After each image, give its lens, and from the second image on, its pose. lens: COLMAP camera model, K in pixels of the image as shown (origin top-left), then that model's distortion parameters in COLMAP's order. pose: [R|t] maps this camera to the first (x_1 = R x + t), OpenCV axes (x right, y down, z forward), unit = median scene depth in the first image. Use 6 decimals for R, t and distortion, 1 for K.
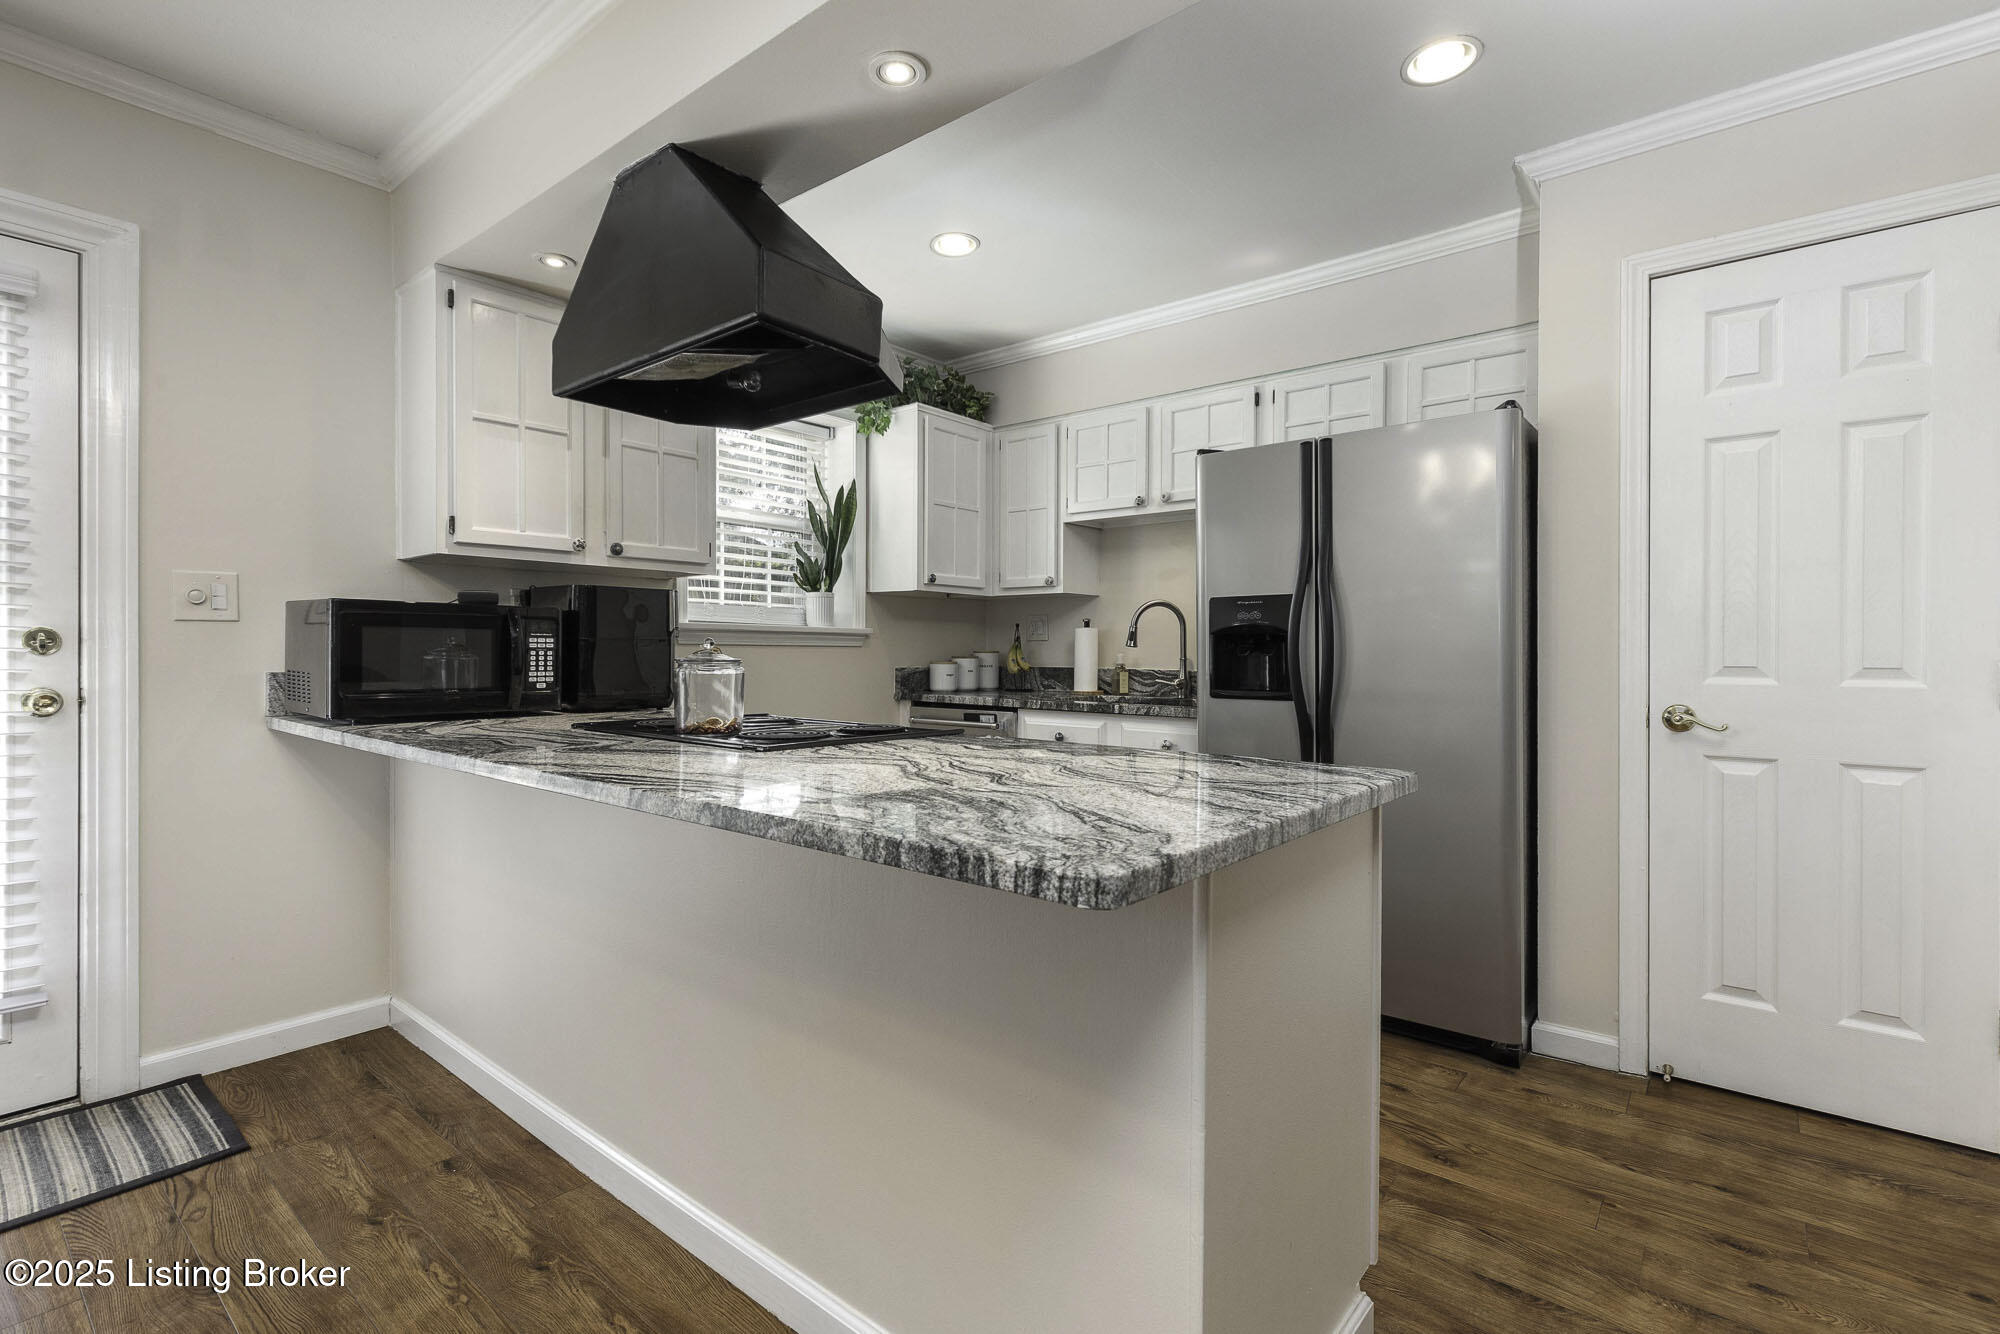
lens RADIAL K [[913.2, 0, 998.4], [0, 913.2, 661.4], [0, 0, 1]] dist [0.002489, 0.000527]
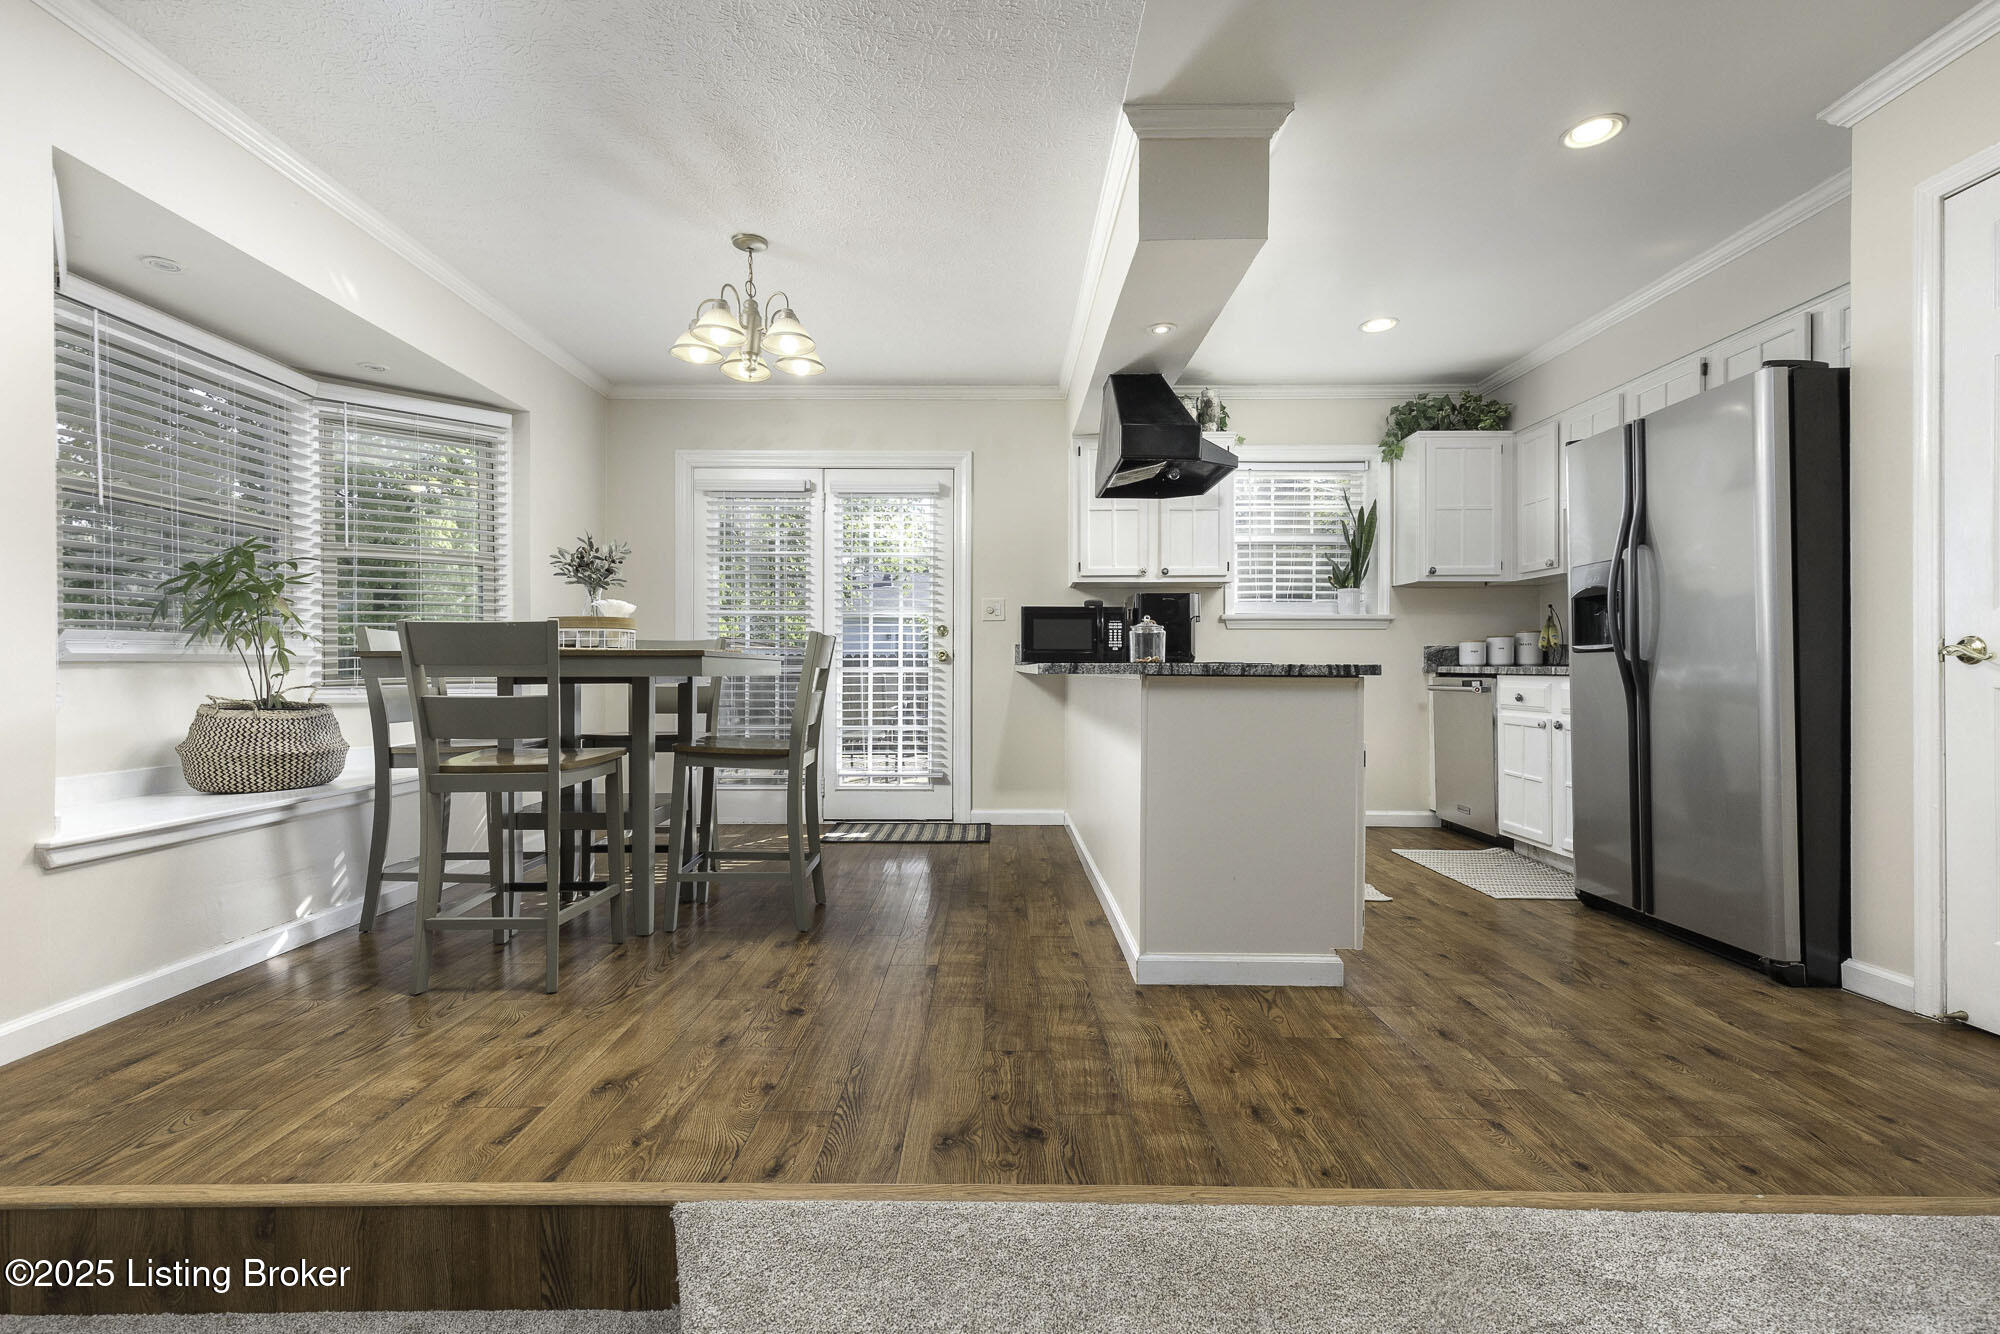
lens RADIAL K [[909.5, 0, 992.1], [0, 909.5, 674.7], [0, 0, 1]] dist [0.002204, 0.000207]
pose [[0.636553, -0.001569, -0.771231, 0.746730], [-0.003717, 0.999980, -0.005103, 0.087257], [0.771224, 0.006115, 0.636535, -0.361040]]
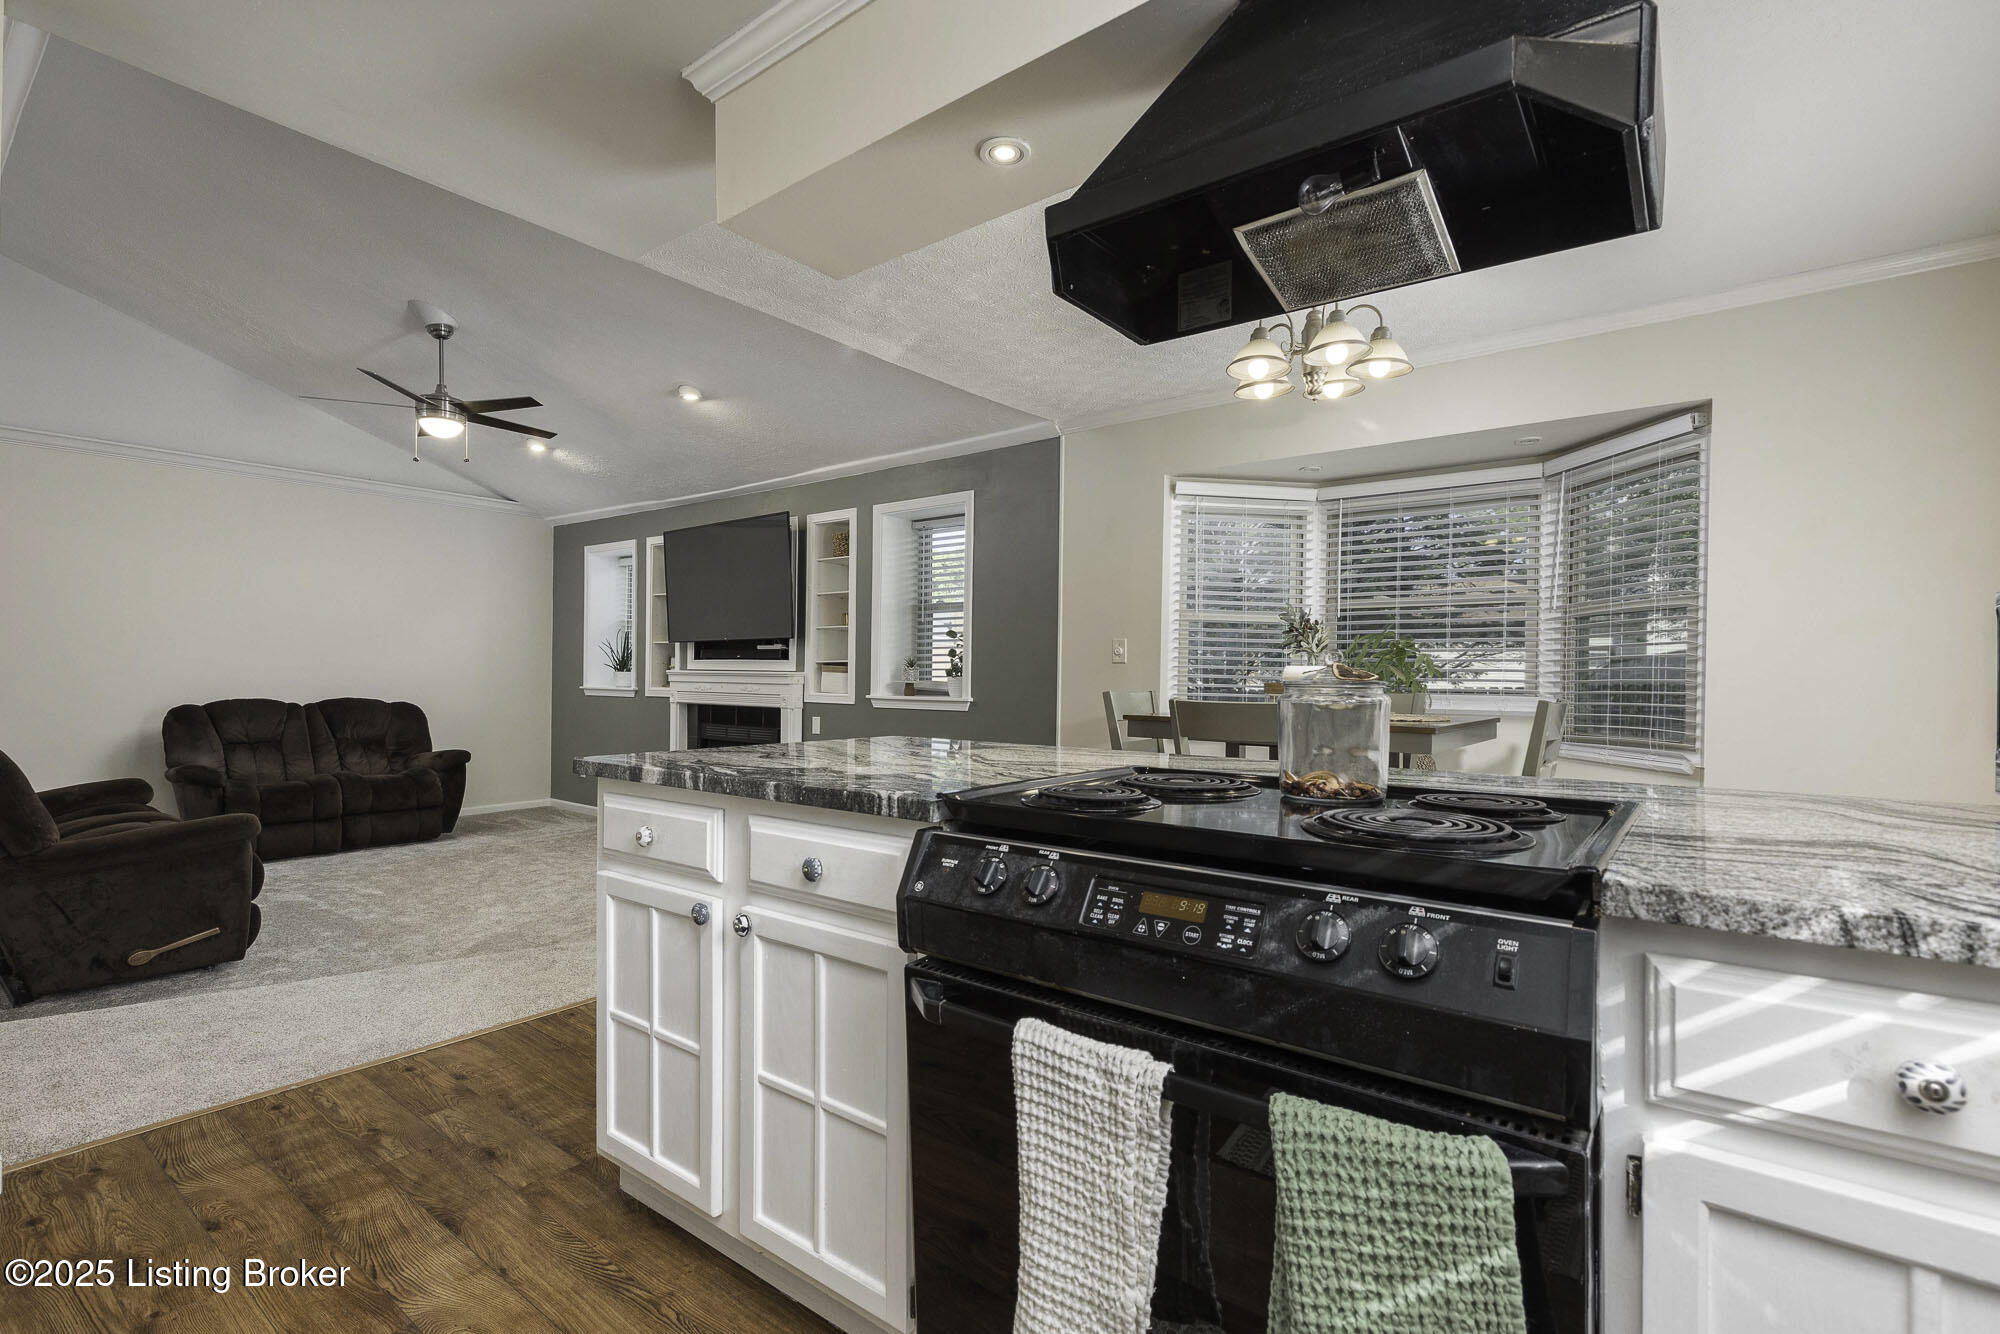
lens RADIAL K [[913.2, 0, 999.8], [0, 913.2, 676.2], [0, 0, 1]] dist [-0.000705, -0.000440]
pose [[-0.999129, -0.015639, -0.038691, -0.031142], [-0.015987, 0.999834, 0.008713, -0.005917], [0.038549, 0.009324, -0.999213, 1.282120]]
